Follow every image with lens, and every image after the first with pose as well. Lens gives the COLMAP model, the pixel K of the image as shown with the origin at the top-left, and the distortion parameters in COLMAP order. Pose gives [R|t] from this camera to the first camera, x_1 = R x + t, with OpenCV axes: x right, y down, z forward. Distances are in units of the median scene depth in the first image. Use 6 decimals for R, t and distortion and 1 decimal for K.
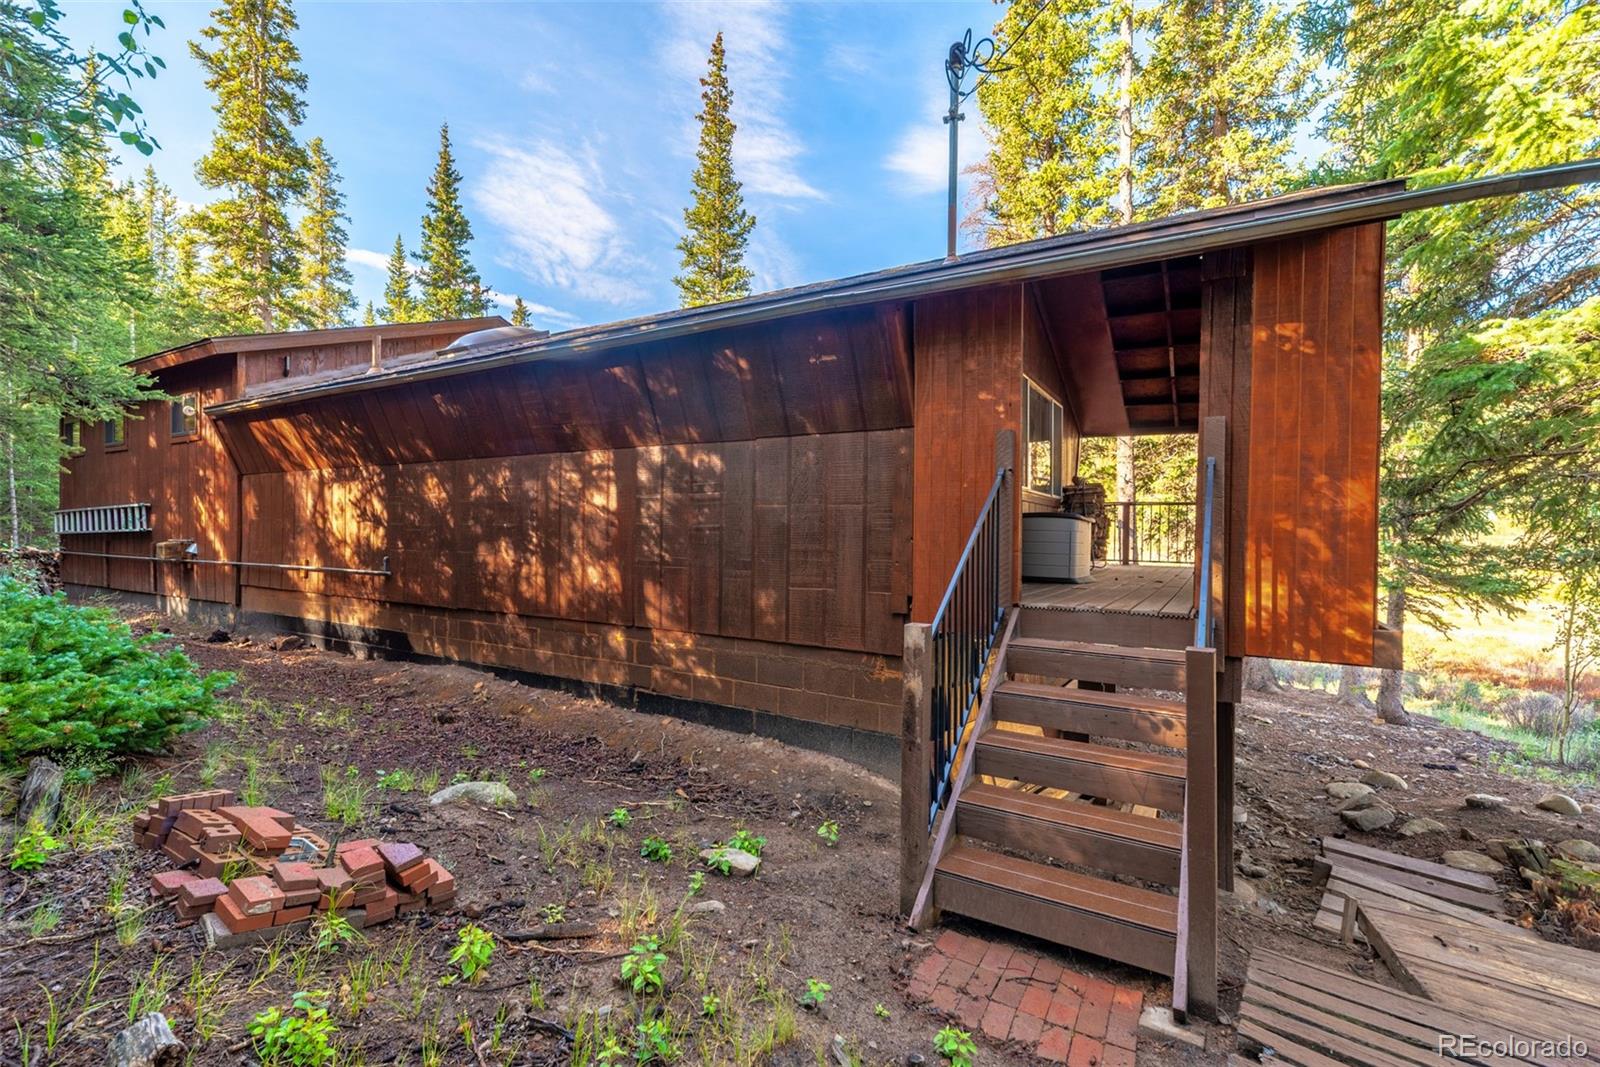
lens RADIAL K [[694.2, 0, 797.6], [0, 694.2, 537.1], [0, 0, 1]] dist [0.001495, 0.000717]
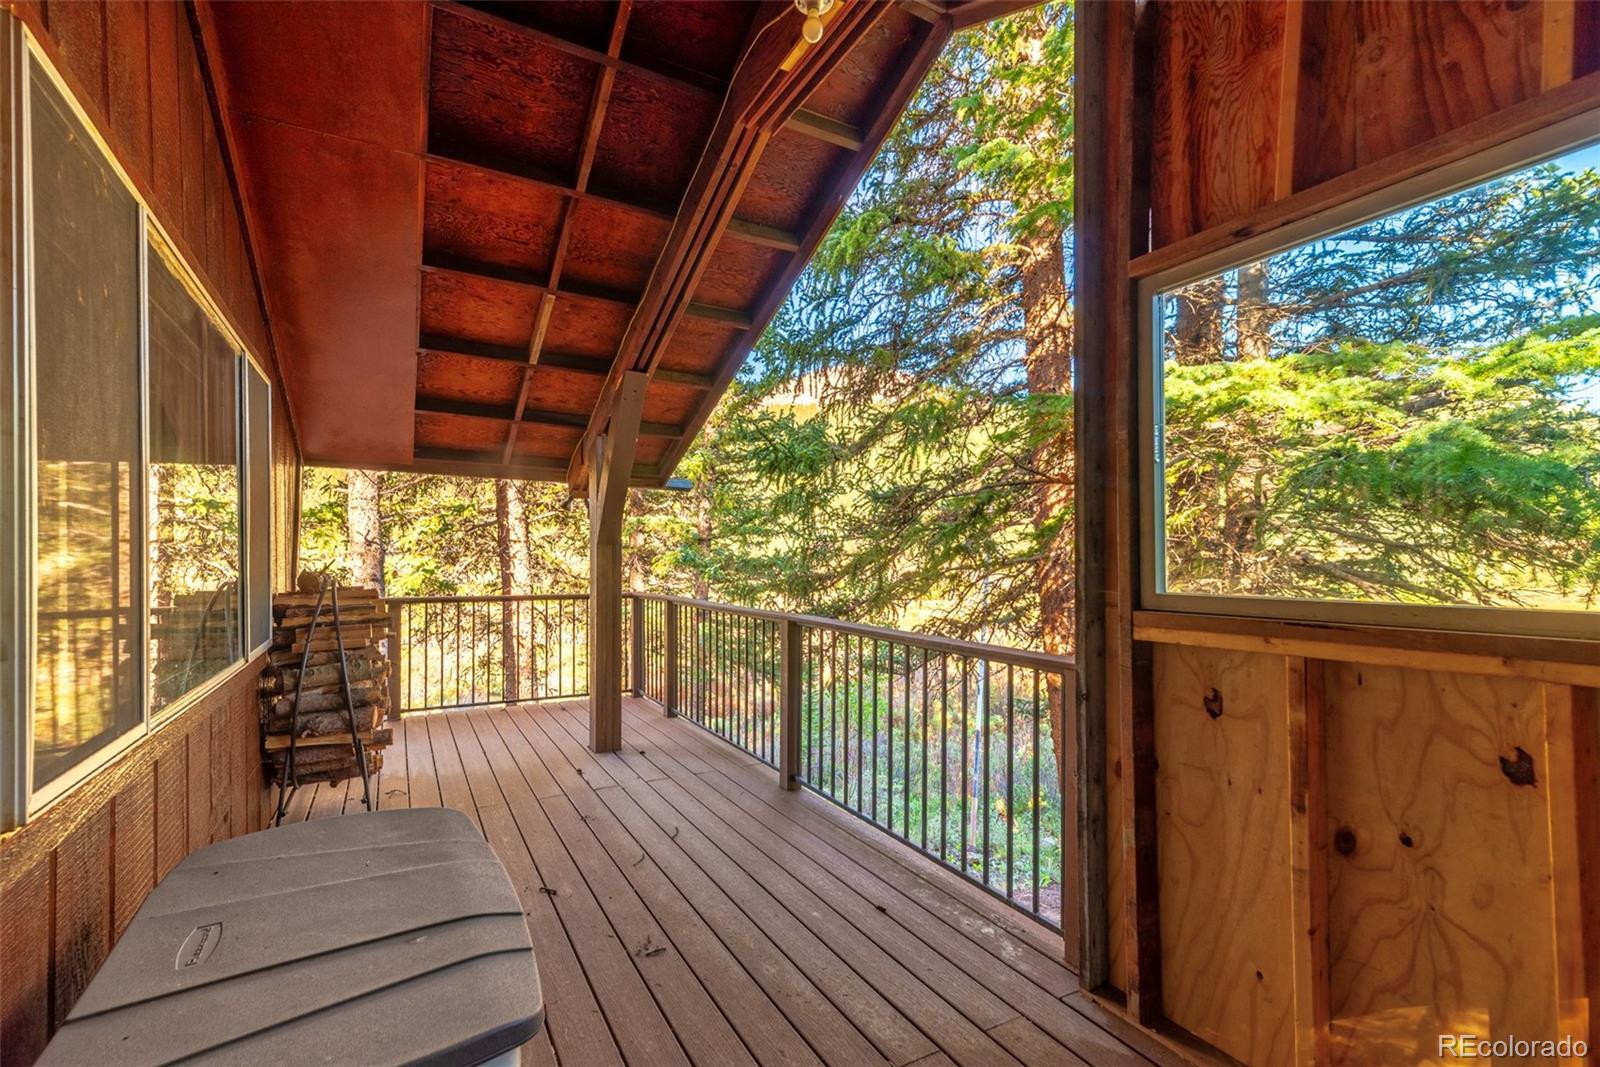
lens RADIAL K [[694.2, 0, 797.6], [0, 694.2, 537.1], [0, 0, 1]] dist [0.001495, 0.000717]
pose [[0.485540, 0.013104, 0.874116, 0.185124], [0.020444, 0.999444, -0.026339, -0.083199], [-0.873975, 0.030659, 0.485002, 0.539952]]
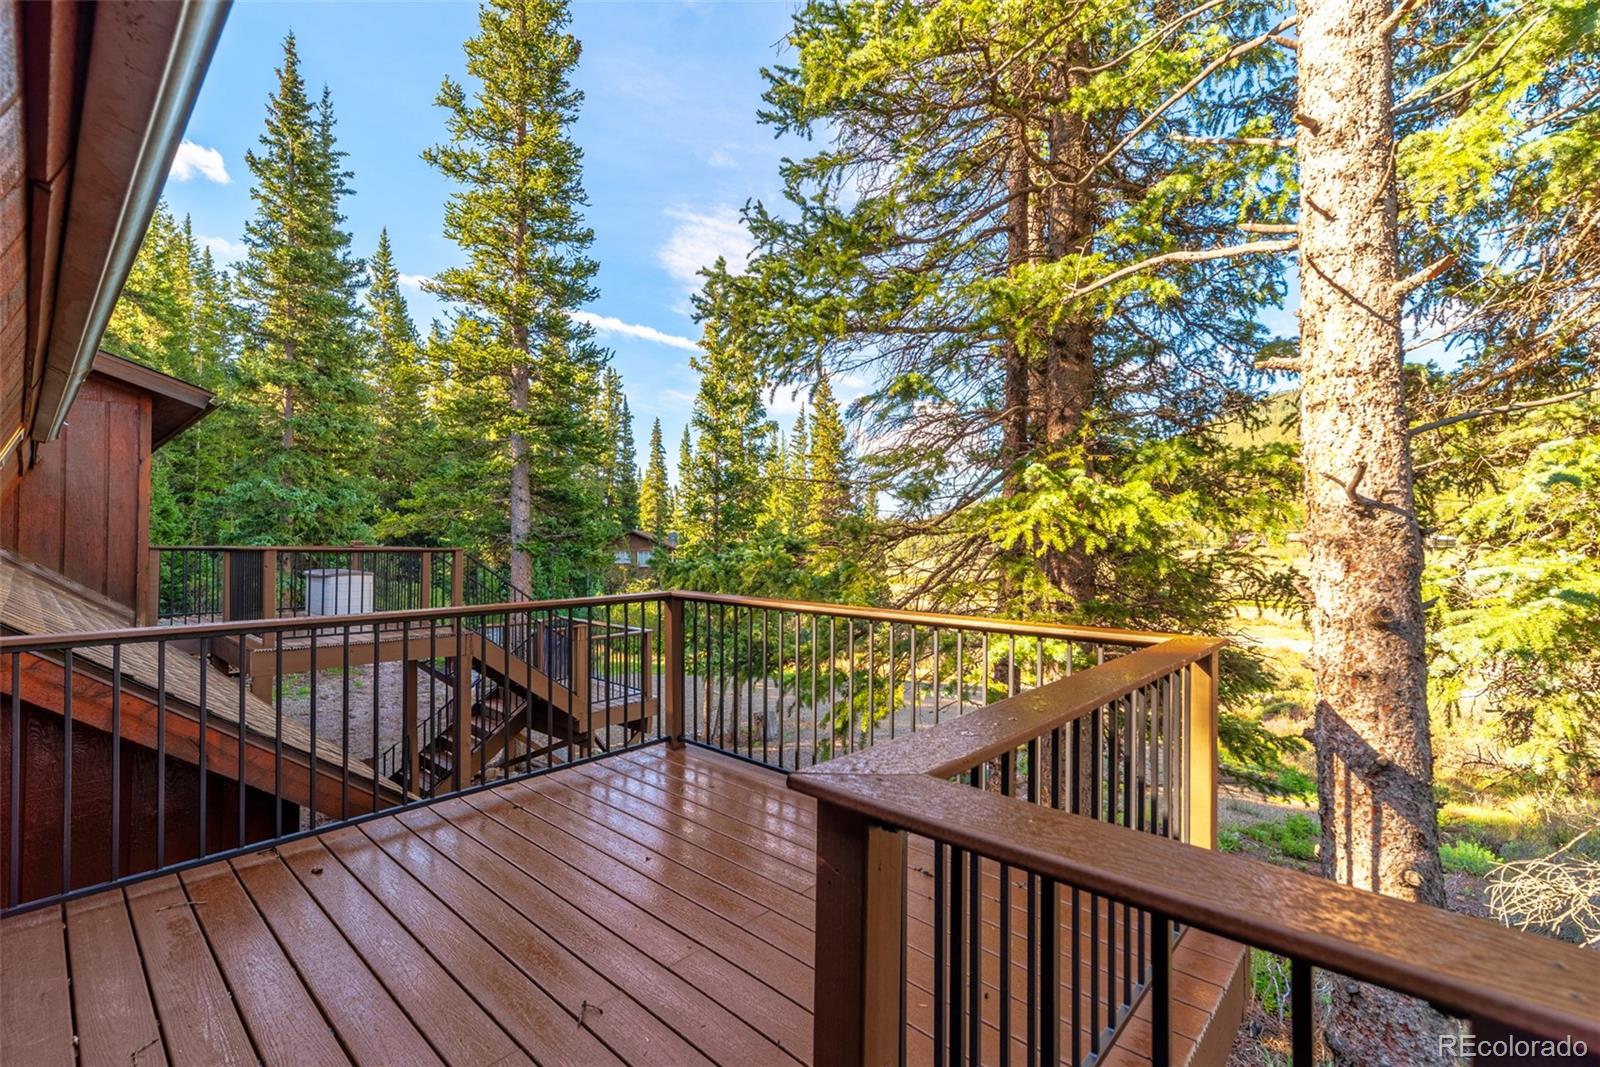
lens RADIAL K [[694.2, 0, 797.6], [0, 694.2, 537.1], [0, 0, 1]] dist [0.001495, 0.000717]
pose [[0.979687, -0.000577, -0.200534, 0.502167], [-0.005535, 0.999537, -0.029917, -0.088356], [0.200458, 0.030420, 0.979230, 1.086490]]
